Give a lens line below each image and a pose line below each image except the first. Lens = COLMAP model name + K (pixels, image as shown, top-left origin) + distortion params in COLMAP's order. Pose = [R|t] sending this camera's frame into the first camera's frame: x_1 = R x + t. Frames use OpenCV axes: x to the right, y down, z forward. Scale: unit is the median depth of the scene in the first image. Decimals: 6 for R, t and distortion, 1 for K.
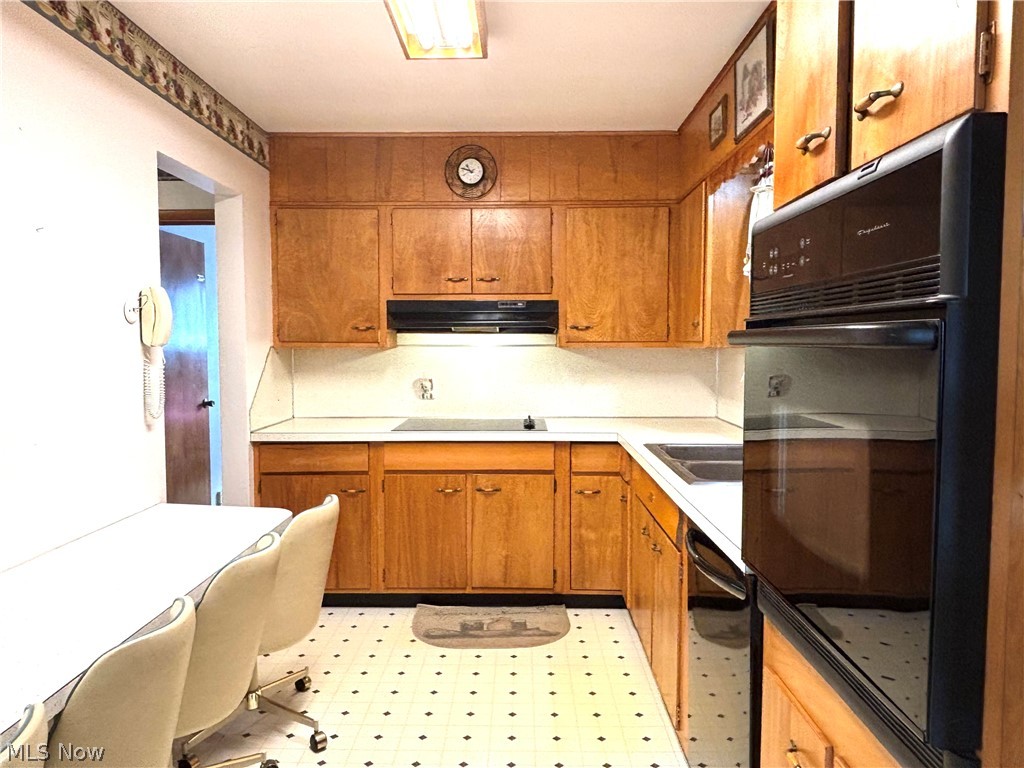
lens RADIAL K [[690.8, 0, 512.0], [0, 690.8, 384.0], [0, 0, 1]] dist [0.060133, -0.000079]
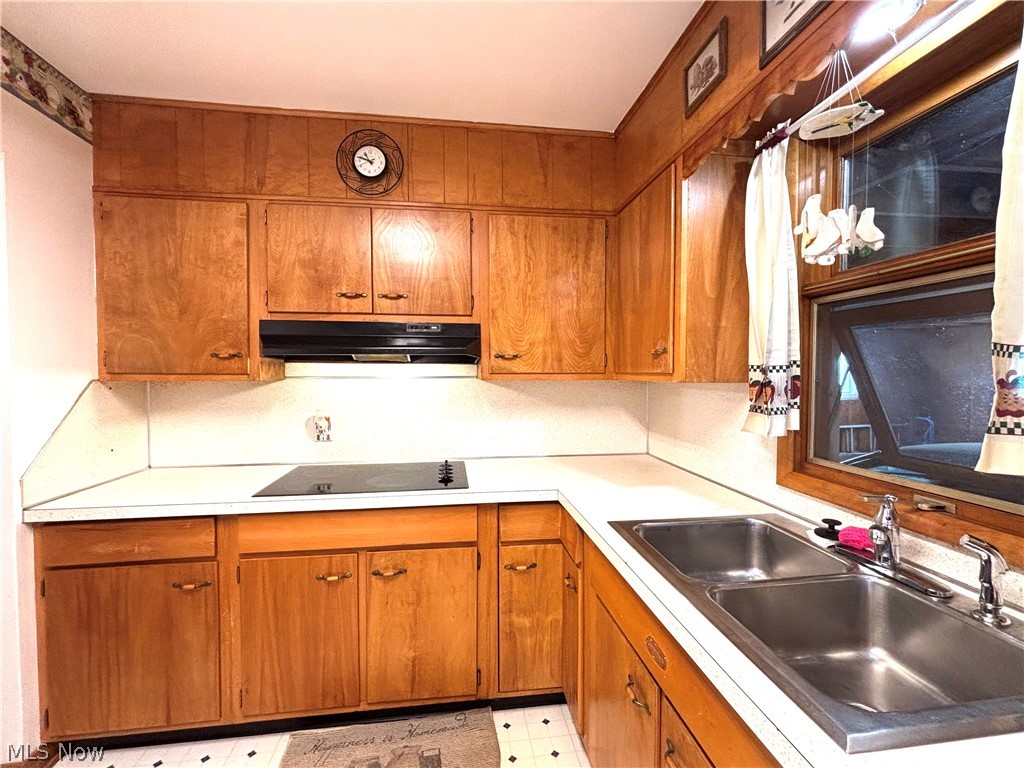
lens RADIAL K [[456.5, 0, 512.0], [0, 456.5, 384.0], [0, 0, 1]] dist [0.003540, 0.000048]
pose [[0.988547, -0.004127, 0.150856, 0.021993], [0.008611, 0.999540, -0.029084, -0.032143], [-0.150667, 0.030050, 0.988128, 0.456734]]
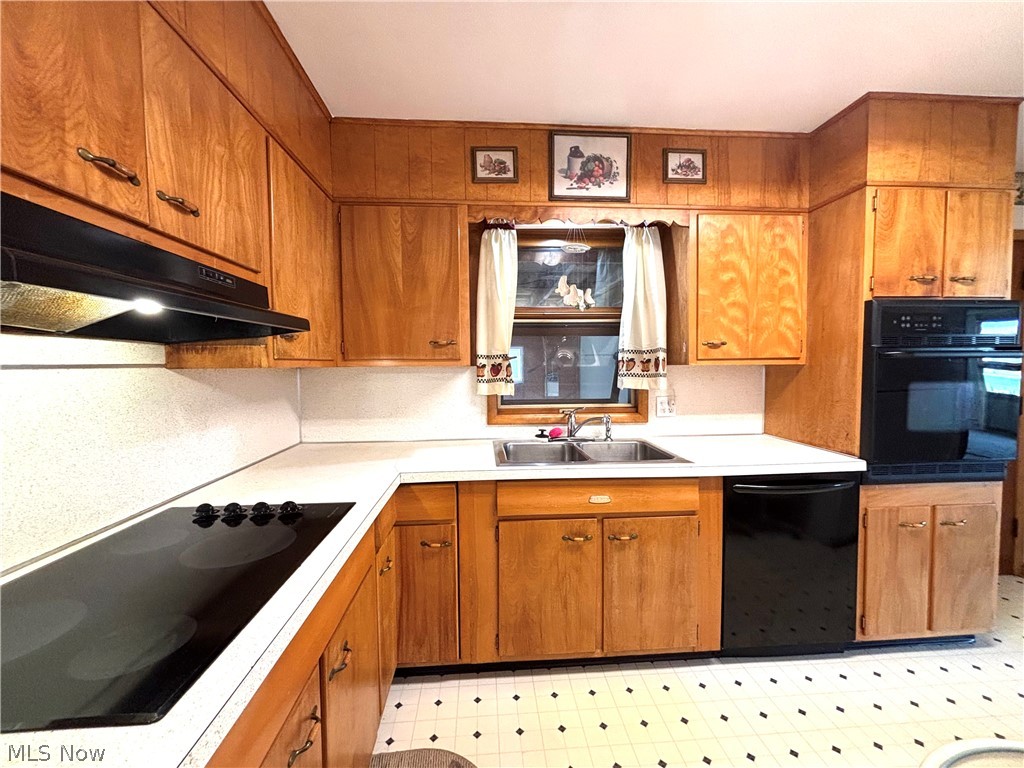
lens RADIAL K [[411.5, 0, 512.0], [0, 411.5, 384.0], [0, 0, 1]] dist [-0.000843, -0.000095]
pose [[-0.083546, -0.048830, 0.995307, -0.303325], [0.062457, 0.996578, 0.054135, -0.046427], [-0.994545, 0.066686, -0.080211, 0.836816]]
